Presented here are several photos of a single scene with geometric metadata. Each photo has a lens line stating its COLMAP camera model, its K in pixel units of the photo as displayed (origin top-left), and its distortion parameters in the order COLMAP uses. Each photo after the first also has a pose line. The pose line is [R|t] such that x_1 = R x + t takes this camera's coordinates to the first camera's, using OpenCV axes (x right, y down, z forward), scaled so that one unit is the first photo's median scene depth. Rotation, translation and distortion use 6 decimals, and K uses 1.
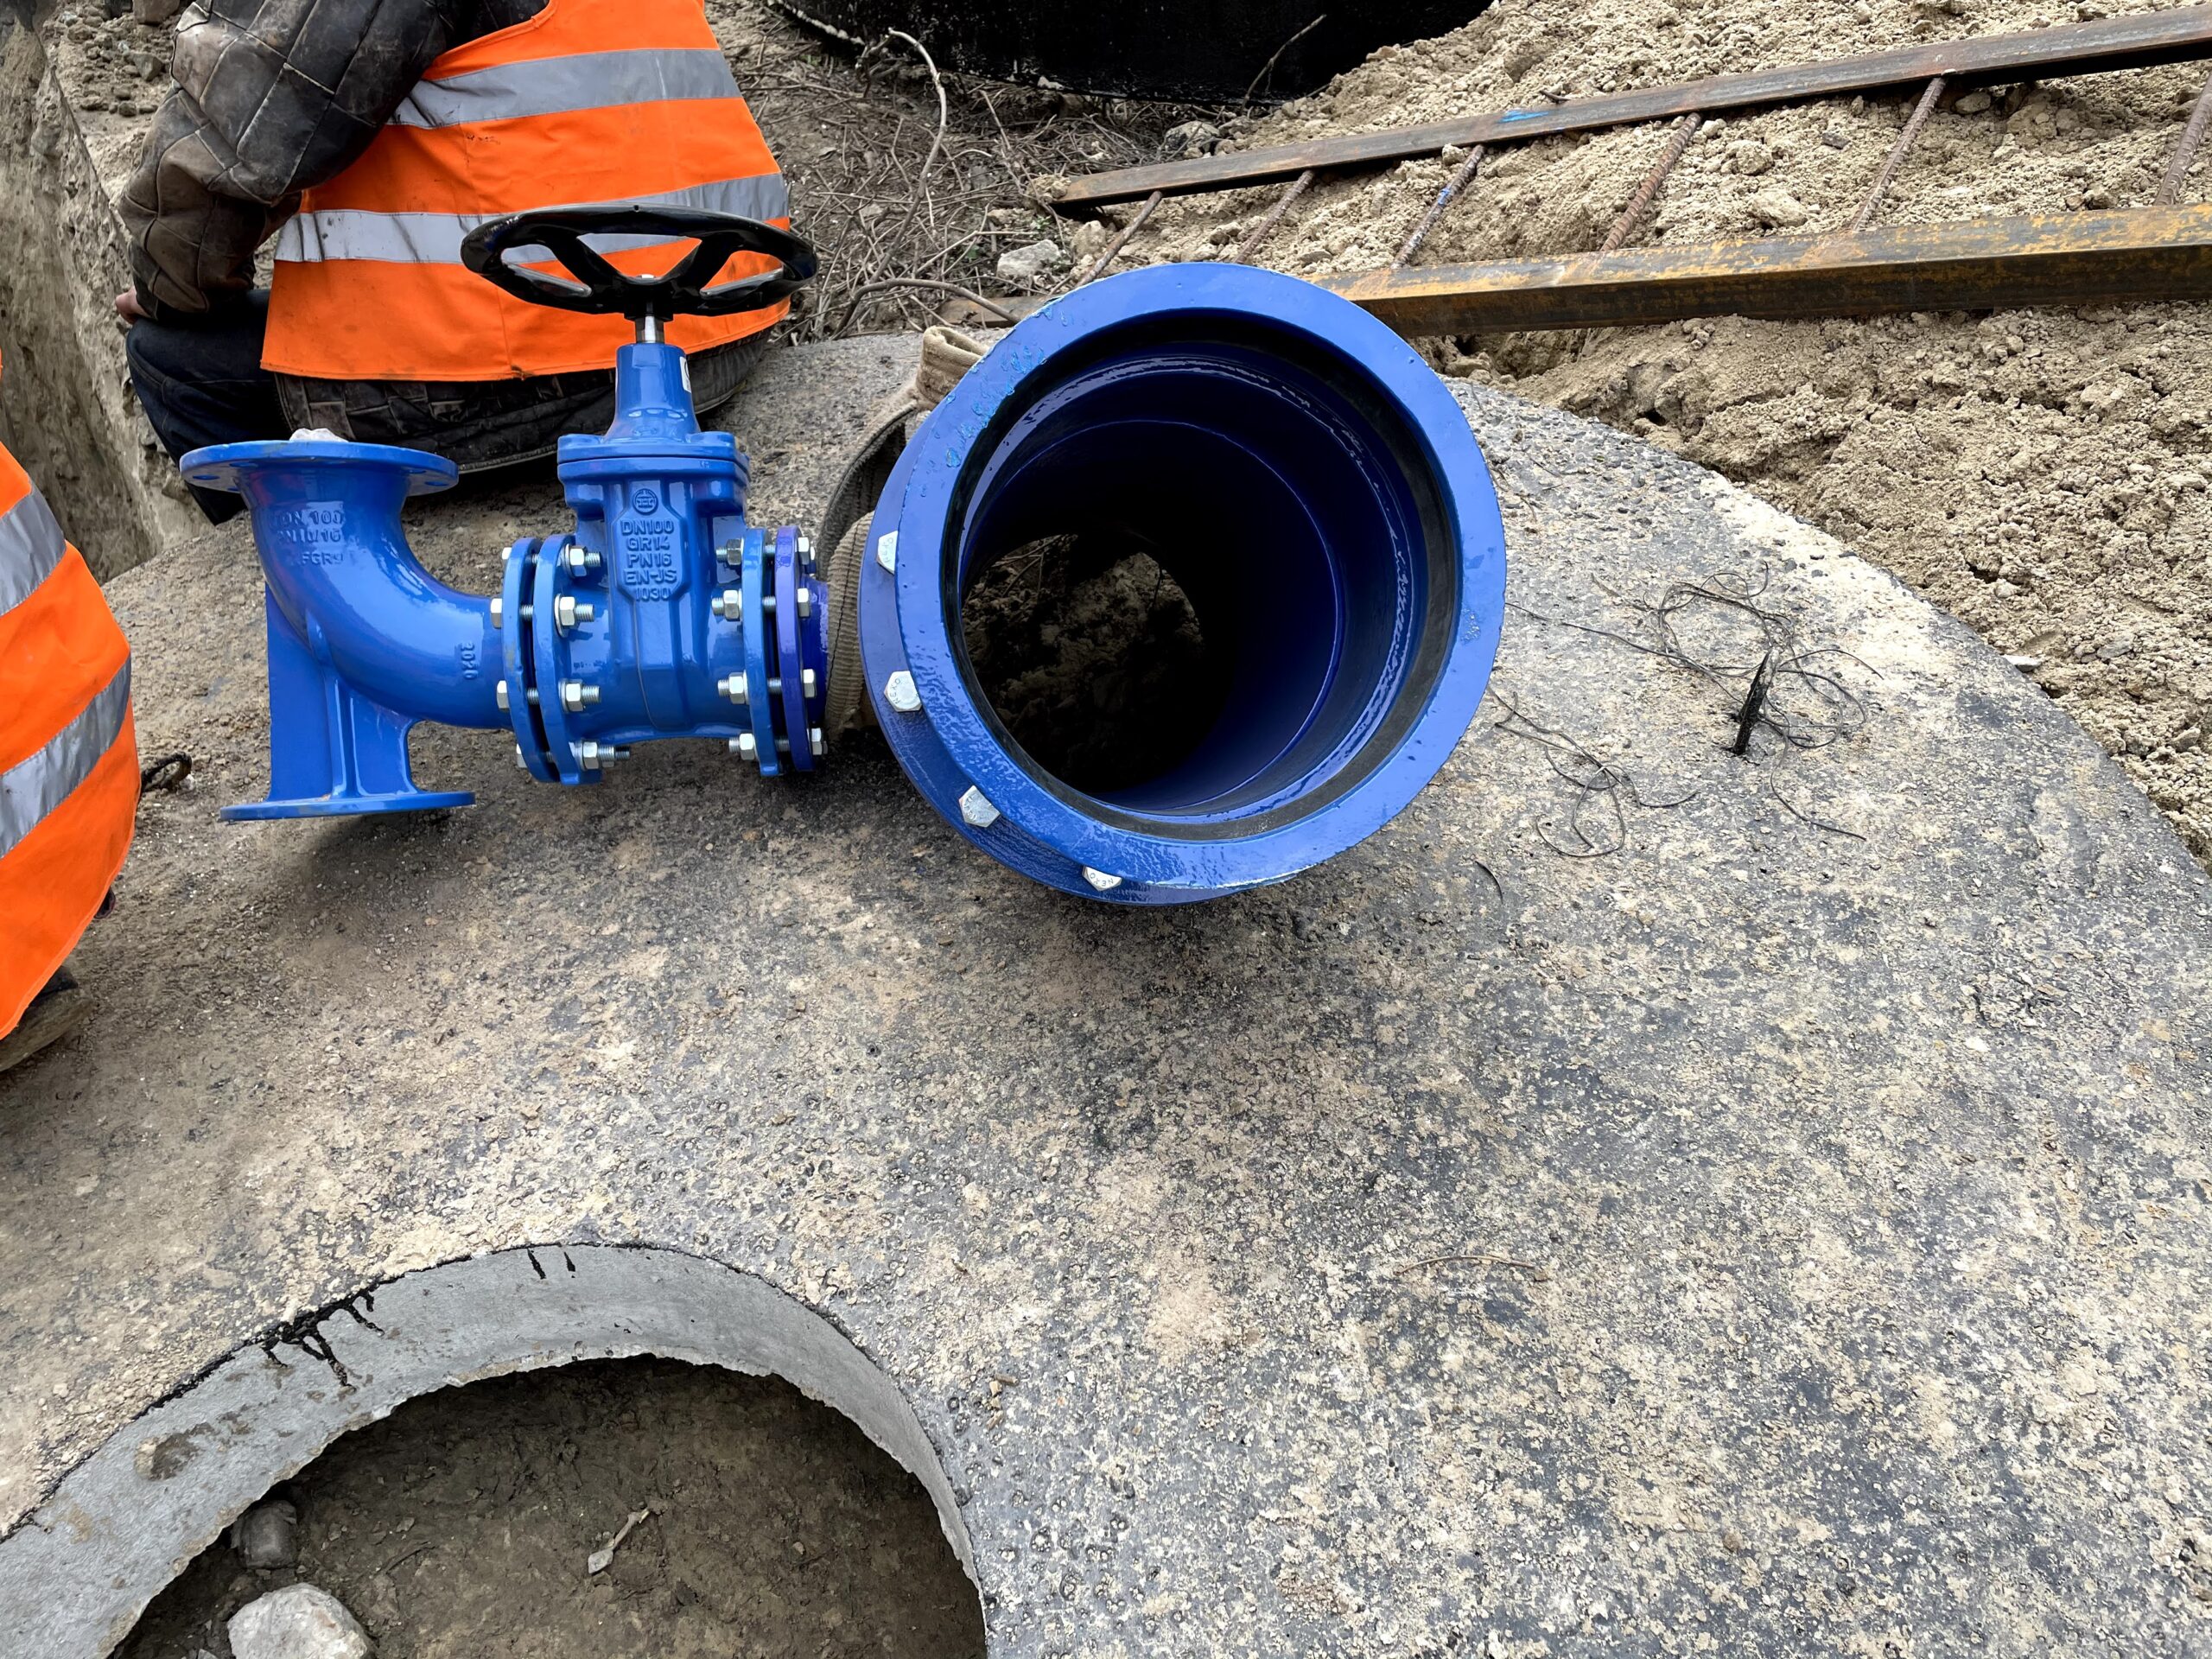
lens RADIAL K [[1673.1, 0, 1106.0], [0, 1673.1, 829.5], [0, 0, 1]] dist [0.111348, -0.160268]
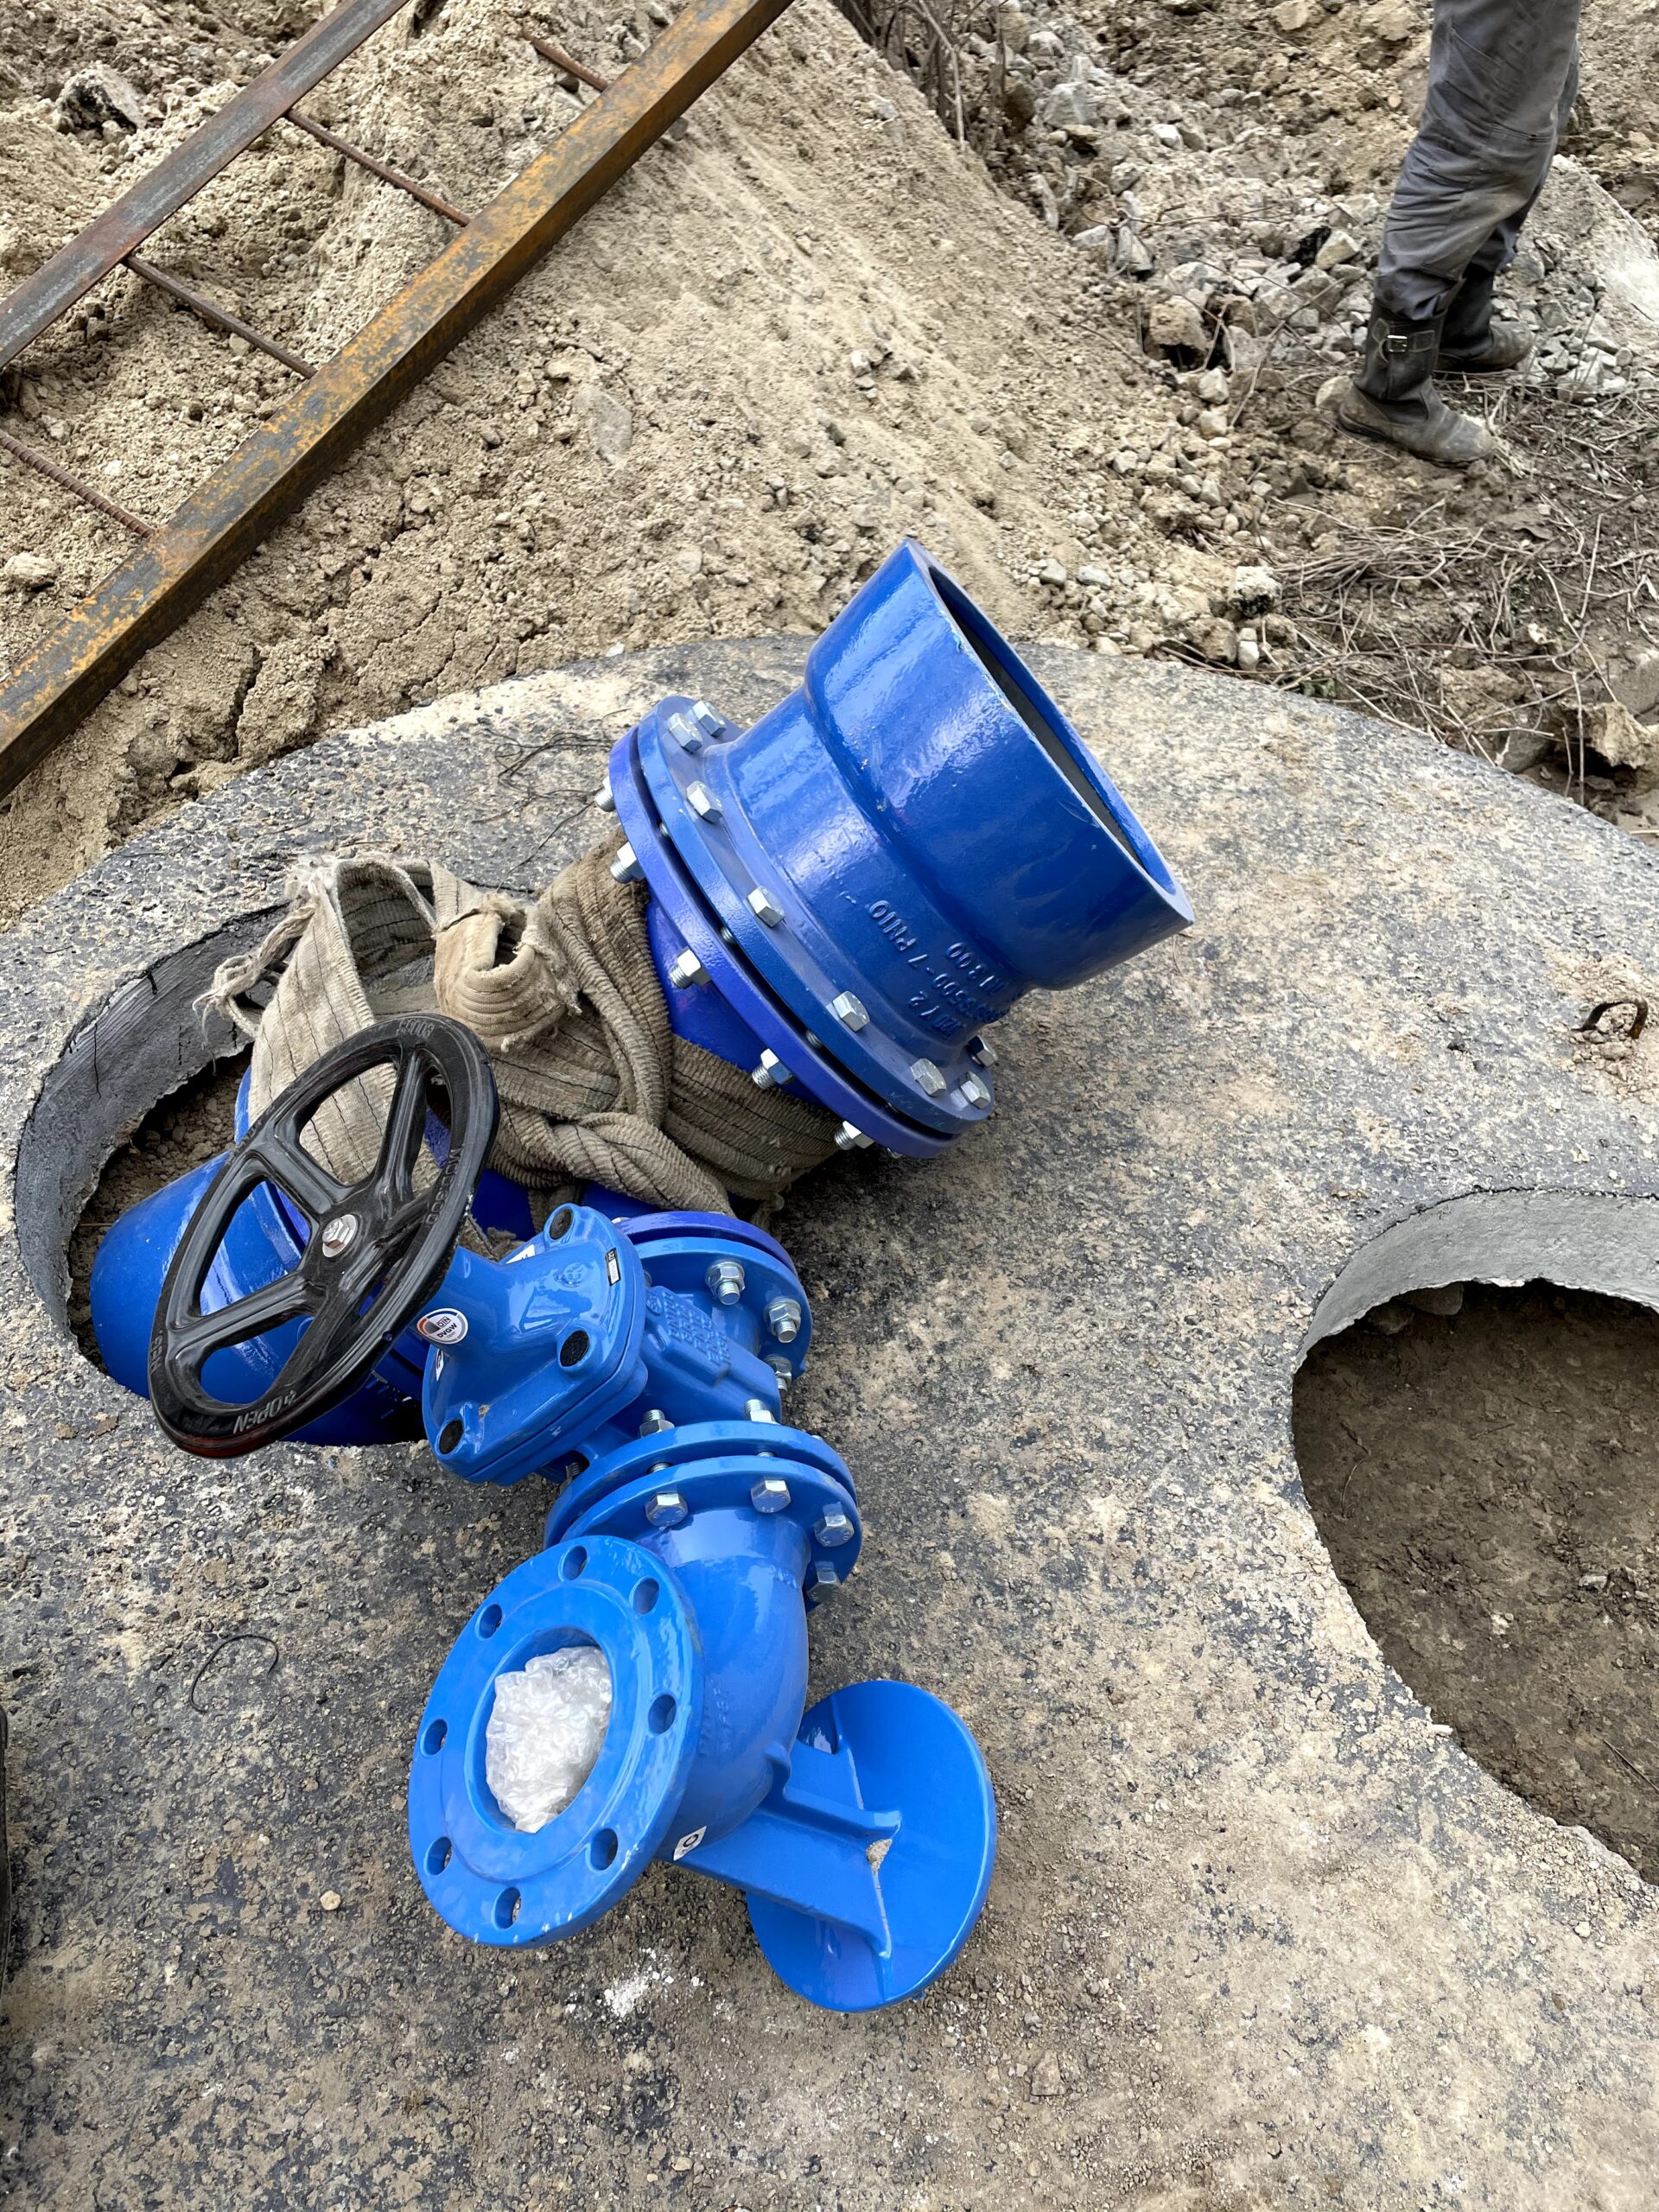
lens RADIAL K [[1673.1, 0, 829.5], [0, 1673.1, 1106.0], [0, 0, 1]] dist [0.111348, -0.160268]
pose [[-0.099698, -0.691661, 0.715308, -0.795804], [0.651144, 0.498233, 0.572517, -0.649947], [-0.752378, 0.522847, 0.400698, 0.566827]]
